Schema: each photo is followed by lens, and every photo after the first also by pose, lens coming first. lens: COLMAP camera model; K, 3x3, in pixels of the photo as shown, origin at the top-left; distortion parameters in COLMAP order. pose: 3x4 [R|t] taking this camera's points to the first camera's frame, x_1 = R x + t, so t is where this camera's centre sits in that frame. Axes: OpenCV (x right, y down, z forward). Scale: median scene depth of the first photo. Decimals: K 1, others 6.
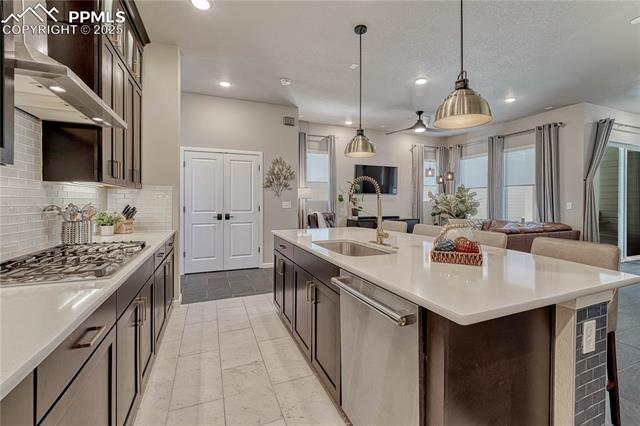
lens RADIAL K [[276.7, 0, 325.2], [0, 276.7, 206.2], [0, 0, 1]] dist [-0.003395, -0.000264]
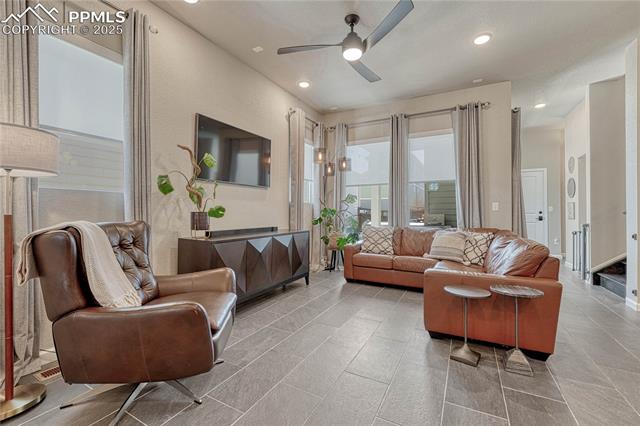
lens RADIAL K [[271.2, 0, 320.0], [0, 271.2, 213.0], [0, 0, 1]] dist [-0.010495, 0.000043]
pose [[0.777718, -0.002832, 0.628607, -0.012669], [0.008164, 0.999951, -0.005595, 0.015620], [-0.628561, 0.009483, 0.777703, 0.655519]]
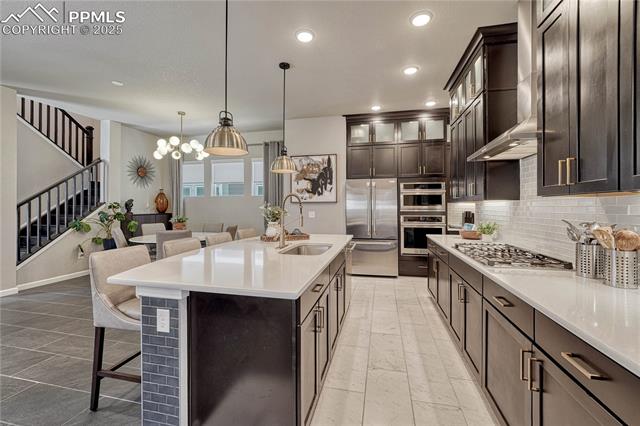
lens RADIAL K [[269.3, 0, 322.3], [0, 269.3, 208.6], [0, 0, 1]] dist [-0.002316, -0.000201]
pose [[-0.811763, -0.007353, 0.583941, -0.261011], [0.005753, 0.999772, 0.020587, -0.024276], [-0.583959, 0.020071, -0.811535, 0.740844]]
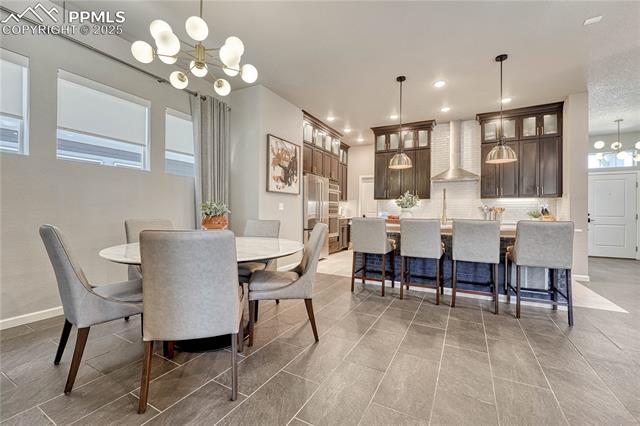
lens RADIAL K [[270.4, 0, 323.8], [0, 270.4, 209.8], [0, 0, 1]] dist [-0.004757, -0.000239]
pose [[-0.770199, -0.015440, -0.637617, 0.754074], [-0.022923, 0.999731, 0.003480, 0.020222], [0.637391, 0.017296, -0.770346, 0.729734]]
